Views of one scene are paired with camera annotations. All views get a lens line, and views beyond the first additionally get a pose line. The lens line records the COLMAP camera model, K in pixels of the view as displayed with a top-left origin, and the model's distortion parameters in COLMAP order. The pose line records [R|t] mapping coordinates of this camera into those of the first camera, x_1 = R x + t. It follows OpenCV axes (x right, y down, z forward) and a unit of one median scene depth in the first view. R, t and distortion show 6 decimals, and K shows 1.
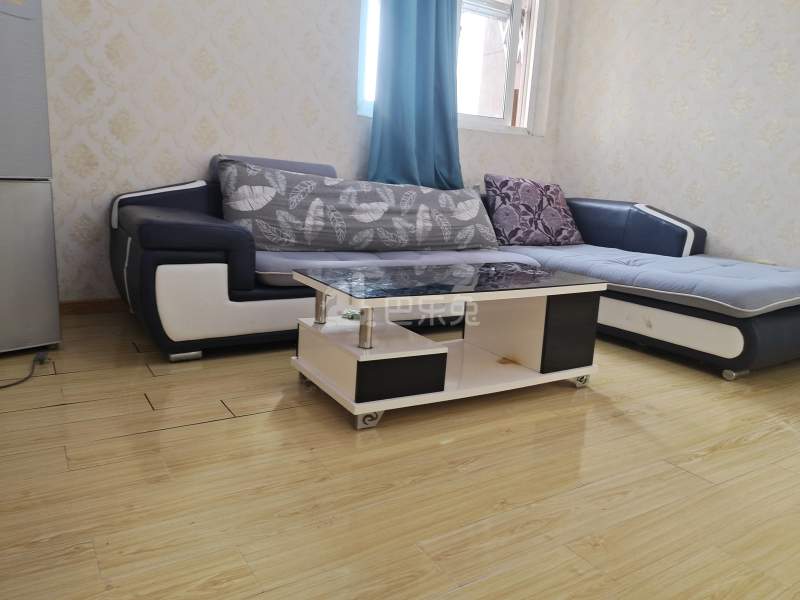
lens RADIAL K [[595.2, 0, 400.0], [0, 595.2, 300.0], [0, 0, 1]] dist [0.095712, -0.165767]
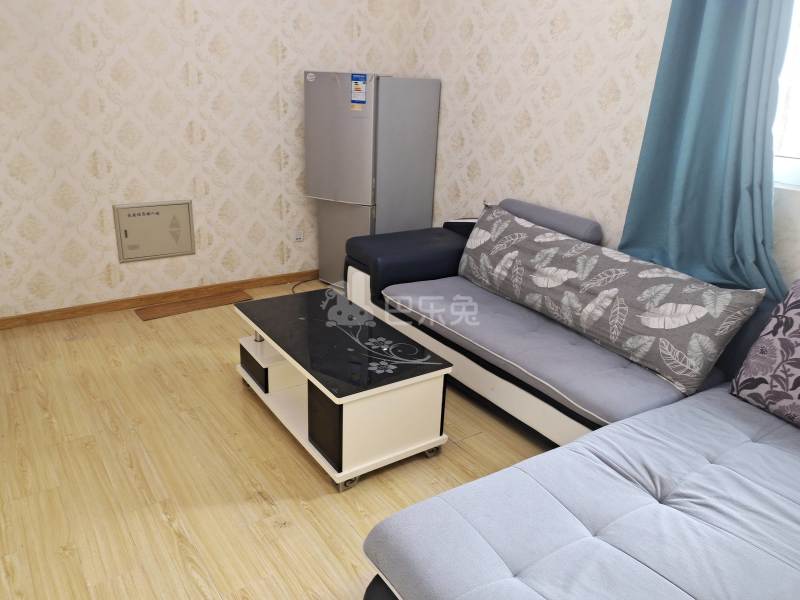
lens RADIAL K [[595.2, 0, 400.0], [0, 595.2, 300.0], [0, 0, 1]] dist [0.095712, -0.165767]
pose [[0.049233, 0.294170, -0.954484, 0.824621], [-0.236027, 0.932003, 0.275067, -0.310785], [0.970499, 0.211741, 0.115318, 0.659936]]
